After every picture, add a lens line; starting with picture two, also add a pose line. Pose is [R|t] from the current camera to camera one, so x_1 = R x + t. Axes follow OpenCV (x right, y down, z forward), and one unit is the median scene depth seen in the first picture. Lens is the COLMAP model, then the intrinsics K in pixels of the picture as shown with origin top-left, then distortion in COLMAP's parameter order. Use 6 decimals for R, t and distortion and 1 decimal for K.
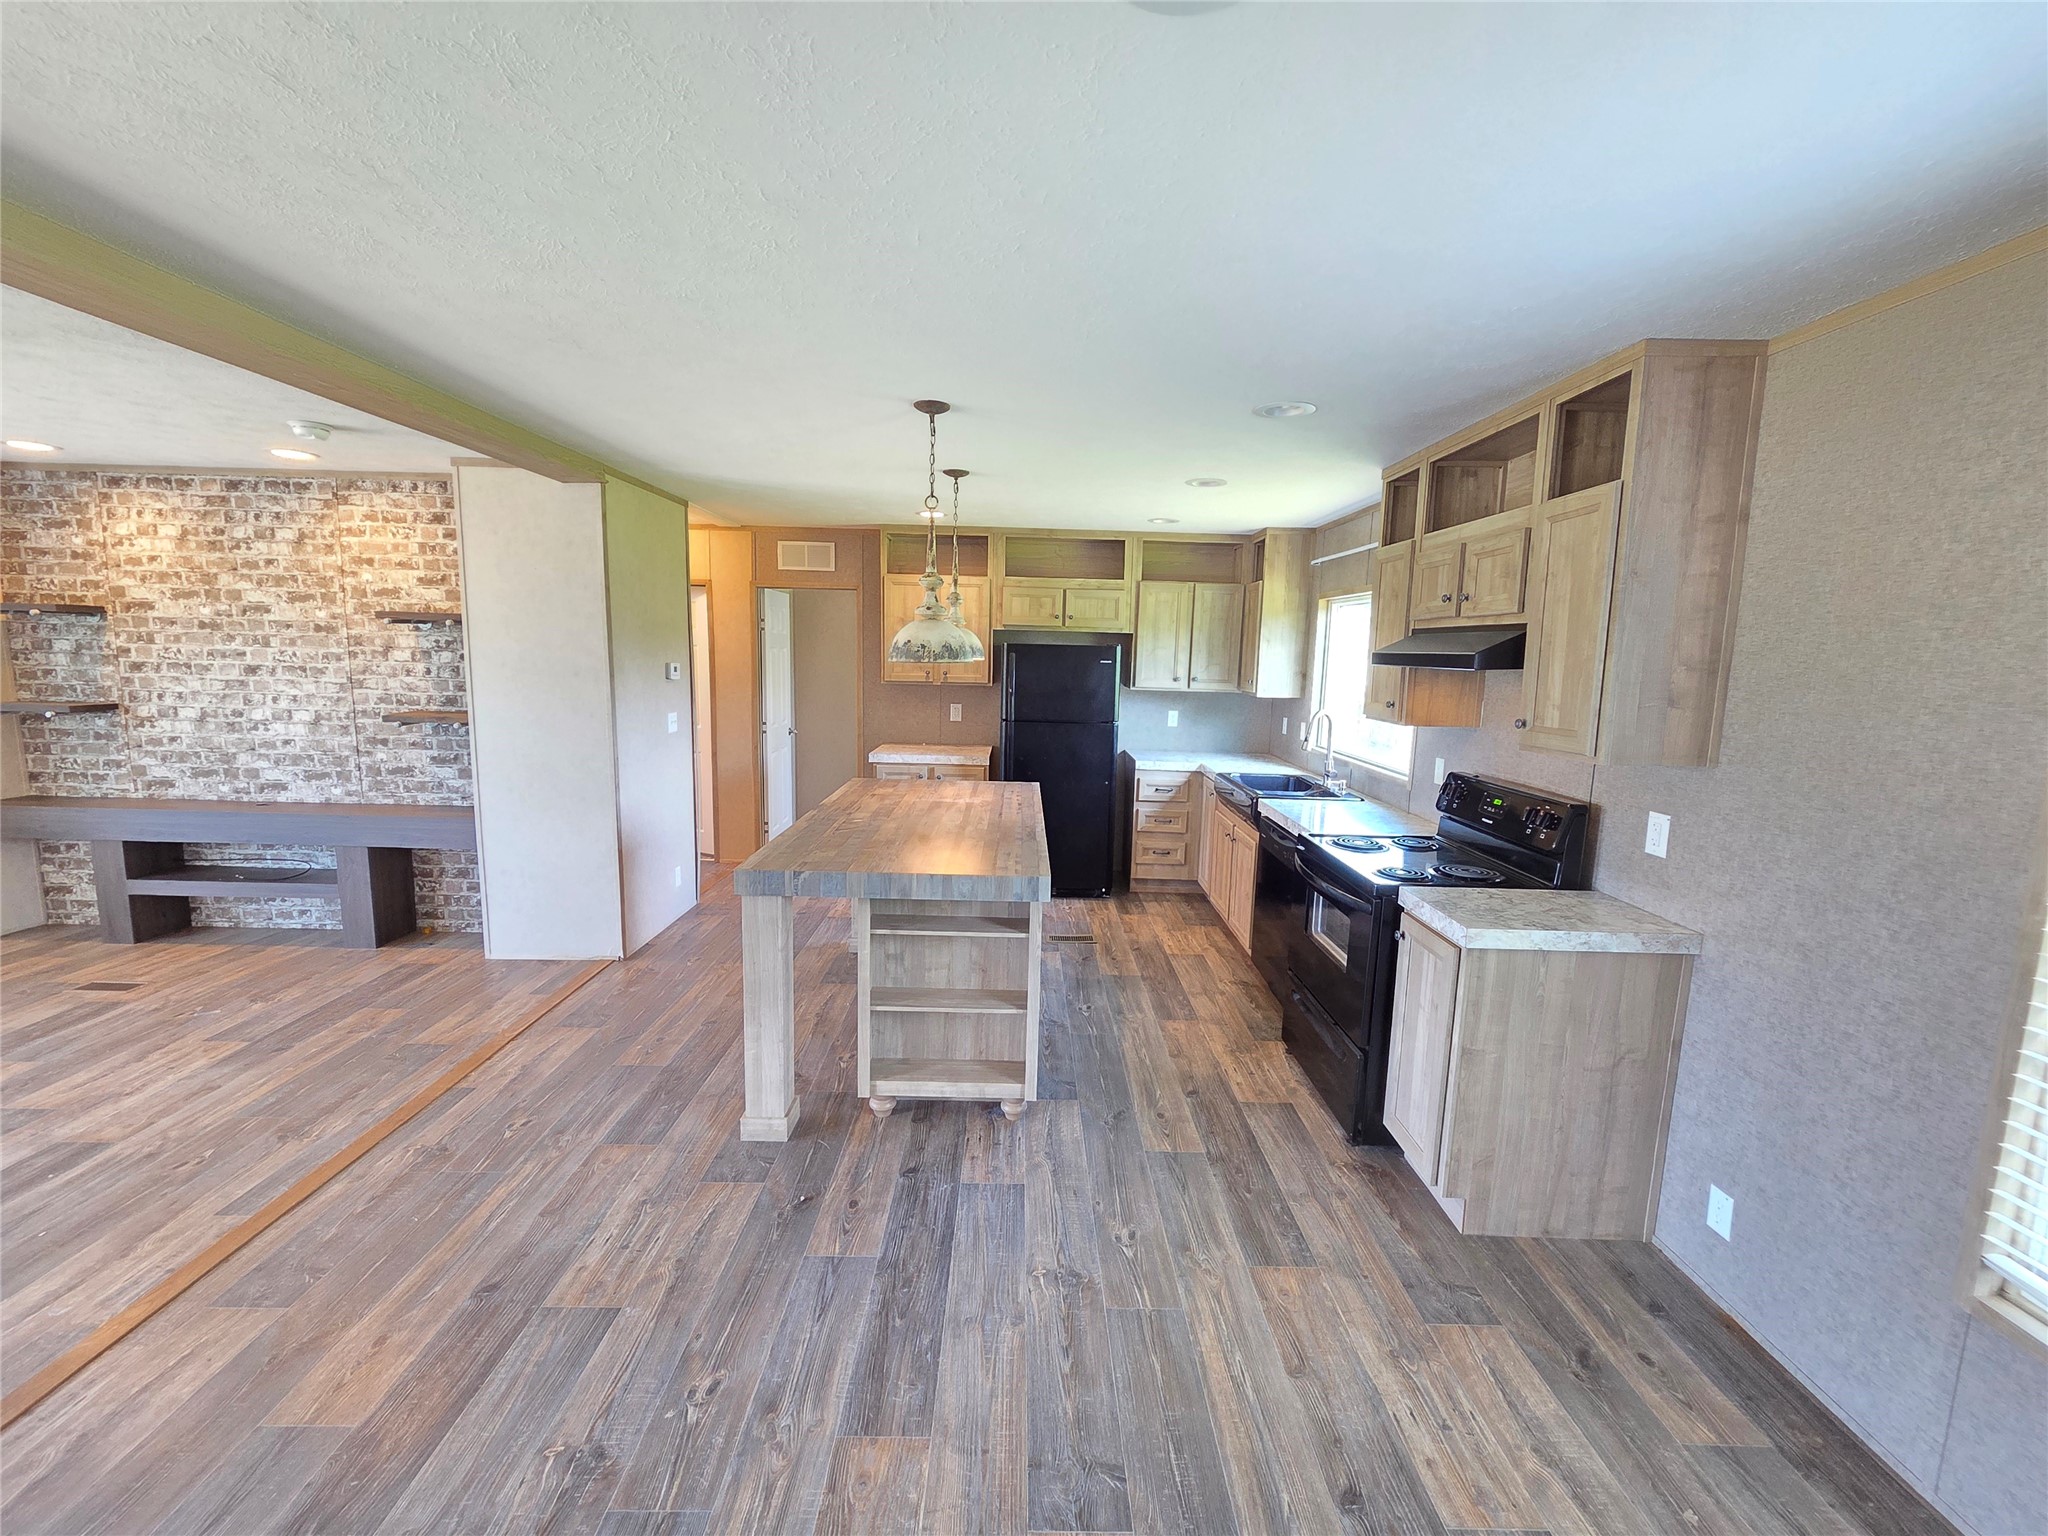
lens RADIAL K [[831.3, 0, 1020.8], [0, 831.3, 769.1], [0, 0, 1]] dist [-0.001694, 0.000748]
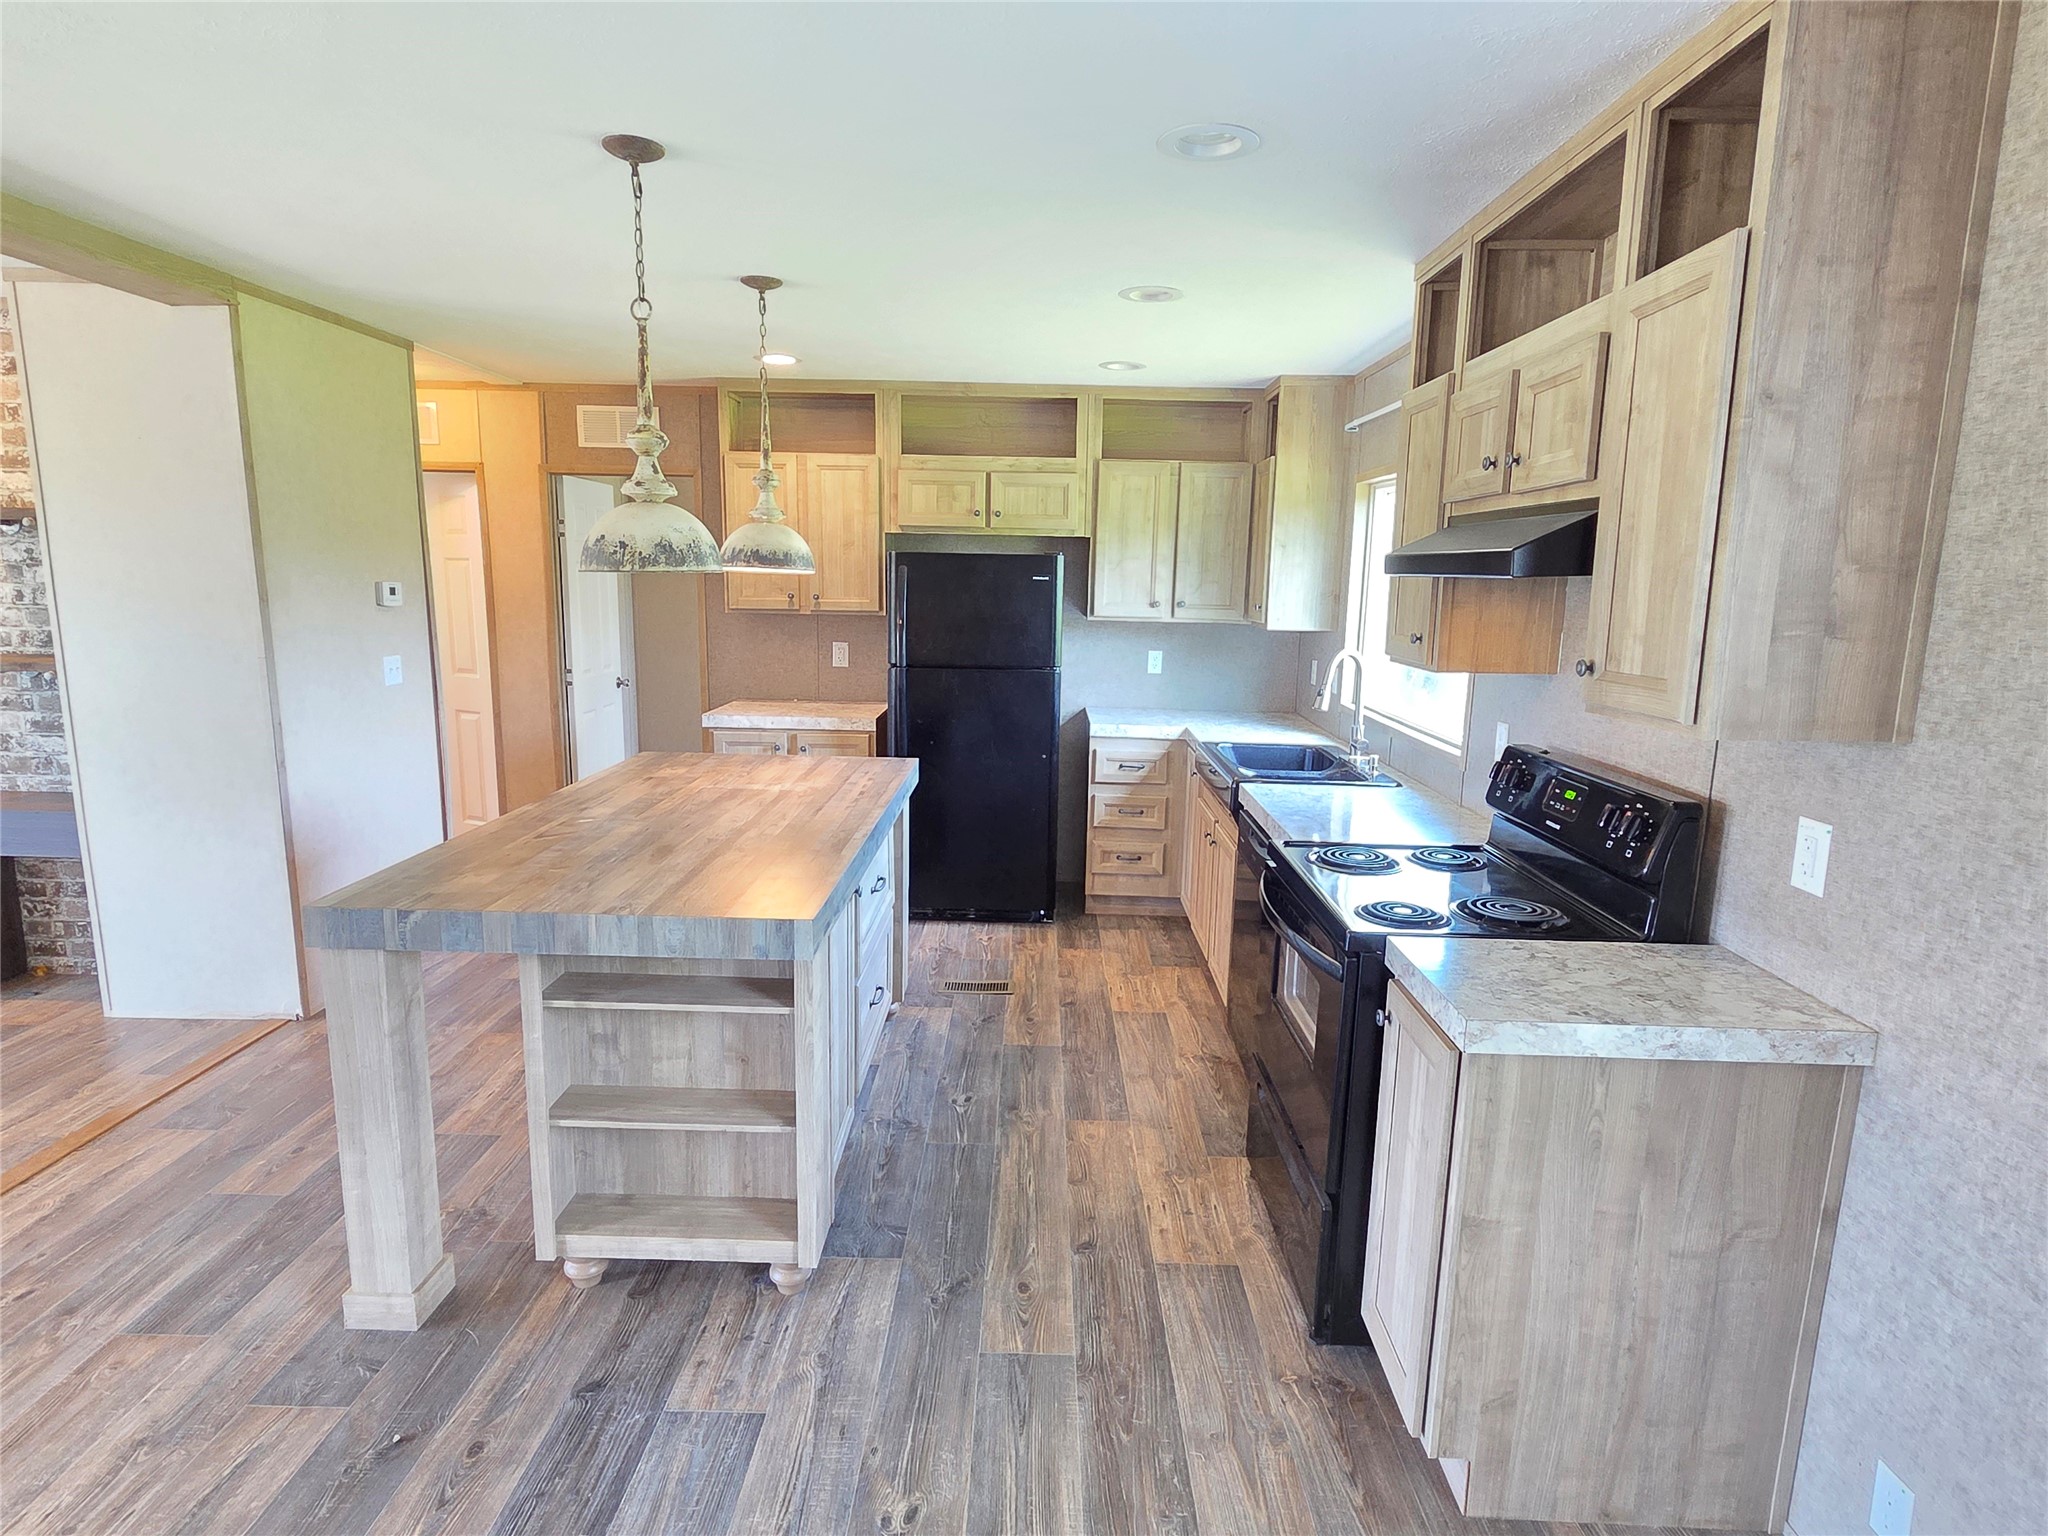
lens RADIAL K [[1089.3, 0, 1018.4], [0, 1089.3, 771.9], [0, 0, 1]] dist [0.002956, -0.002821]
pose [[0.999774, -0.001218, -0.021206, 0.131585], [0.002040, 0.999246, 0.038765, -0.006948], [0.021143, -0.038799, 0.999023, 0.130327]]
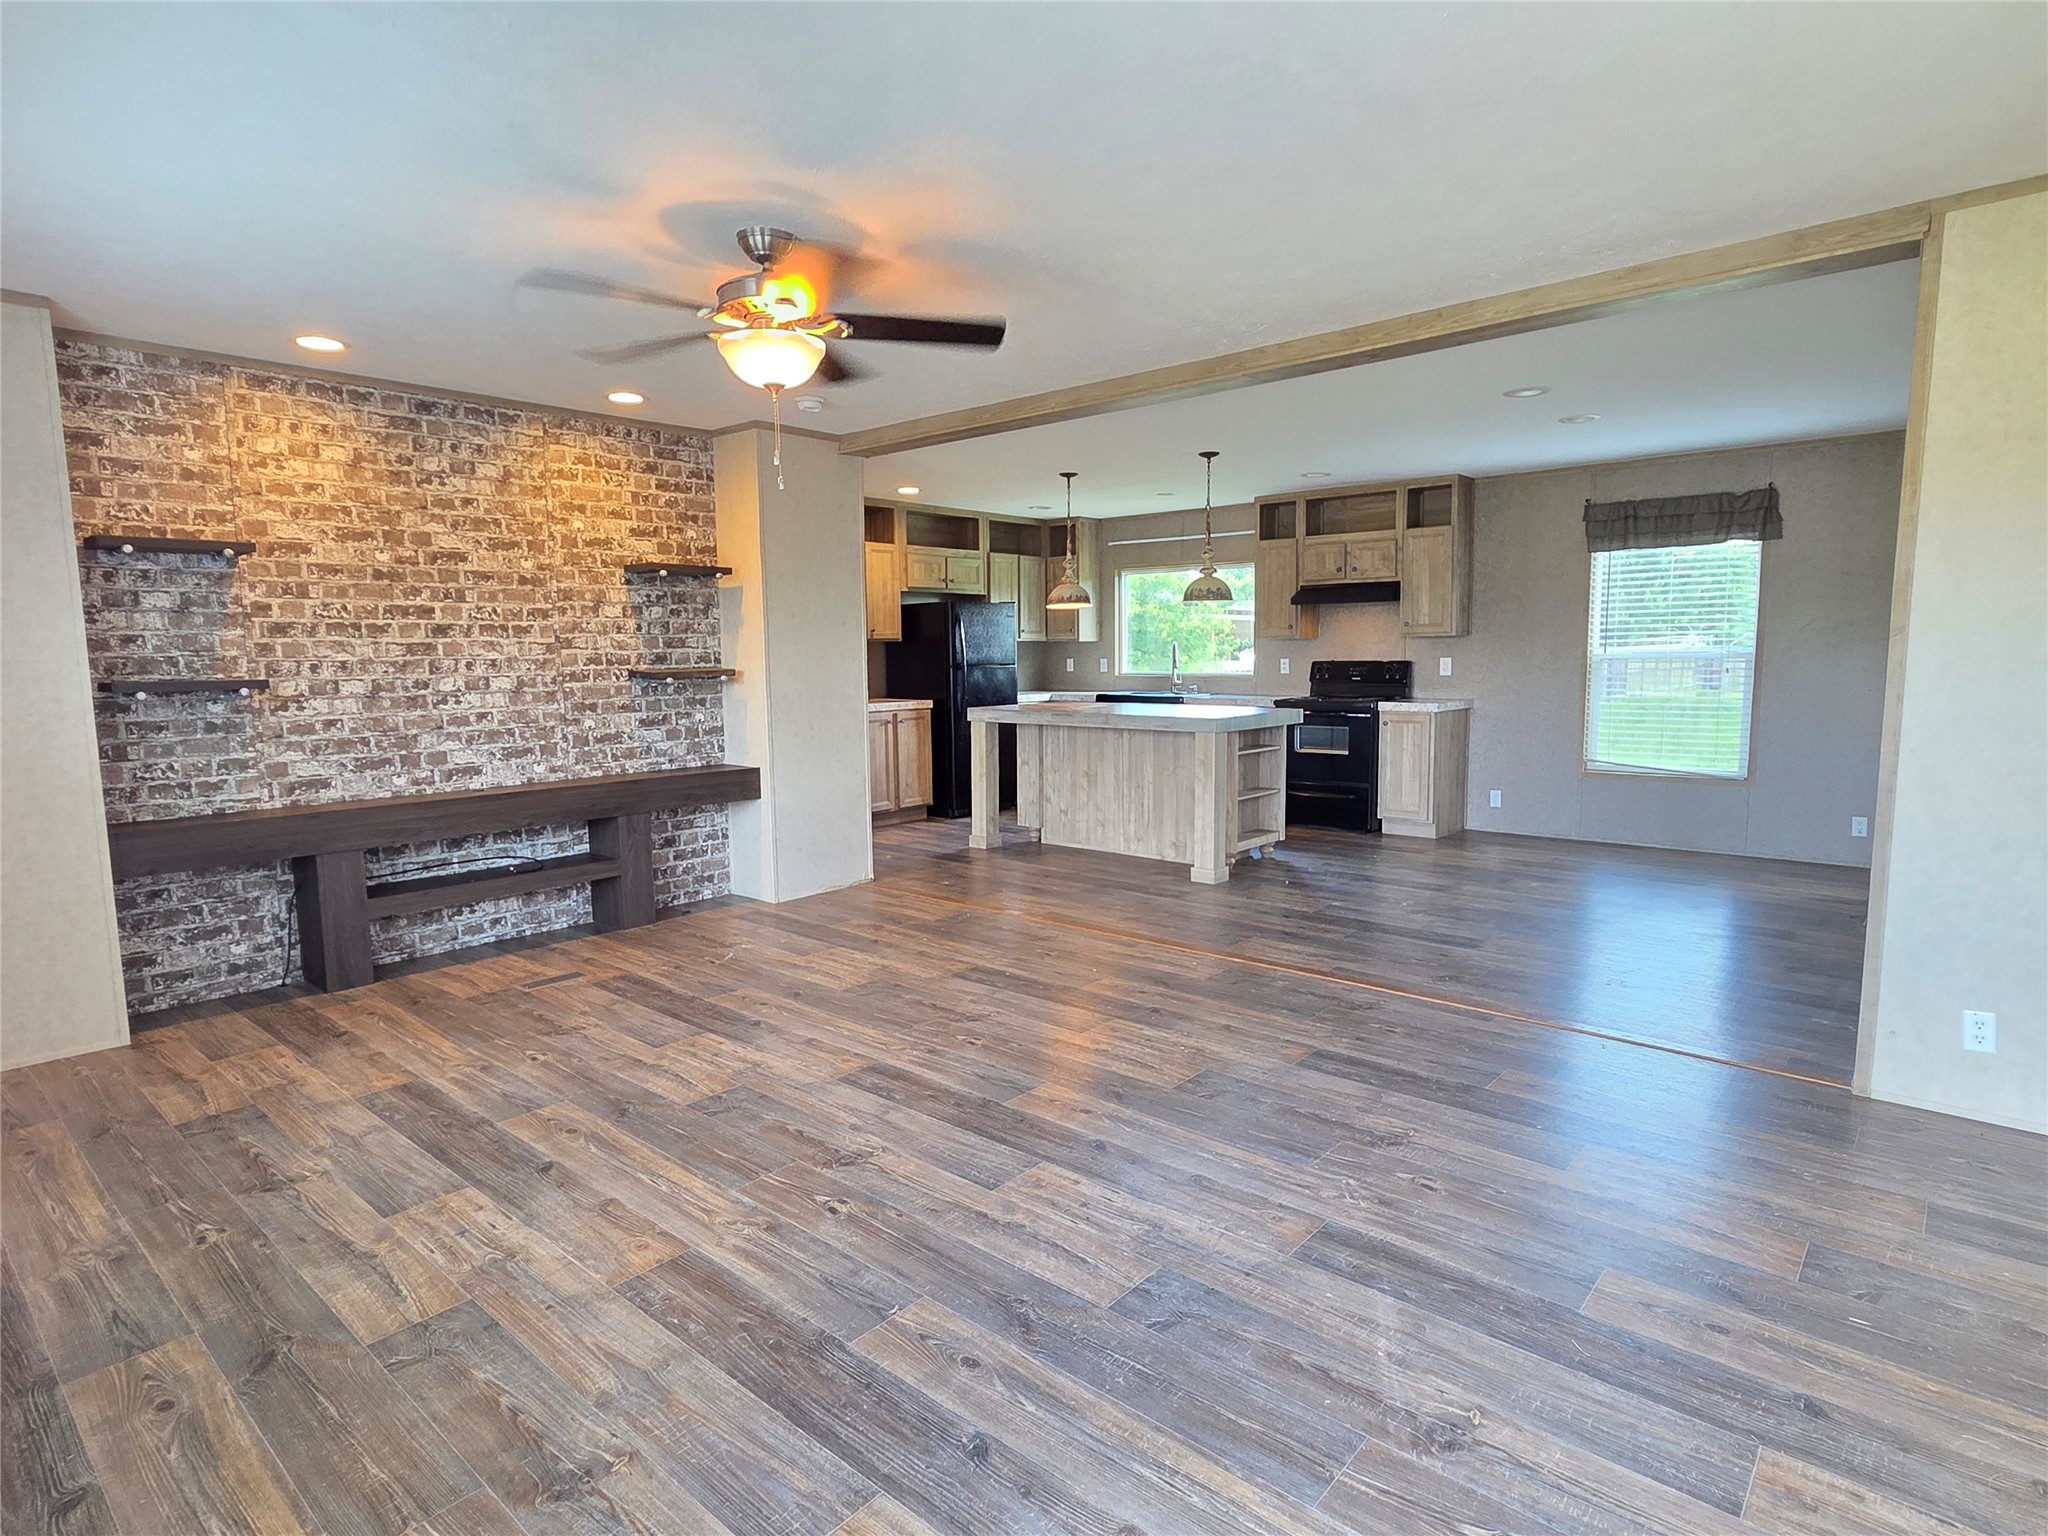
lens RADIAL K [[1089.3, 0, 1021.9], [0, 1089.3, 771.5], [0, 0, 1]] dist [0.002956, -0.002821]
pose [[0.672257, -0.116372, 0.731114, -1.443690], [0.132185, 0.990567, 0.036126, 0.060244], [-0.728421, 0.072356, 0.681298, -0.154668]]
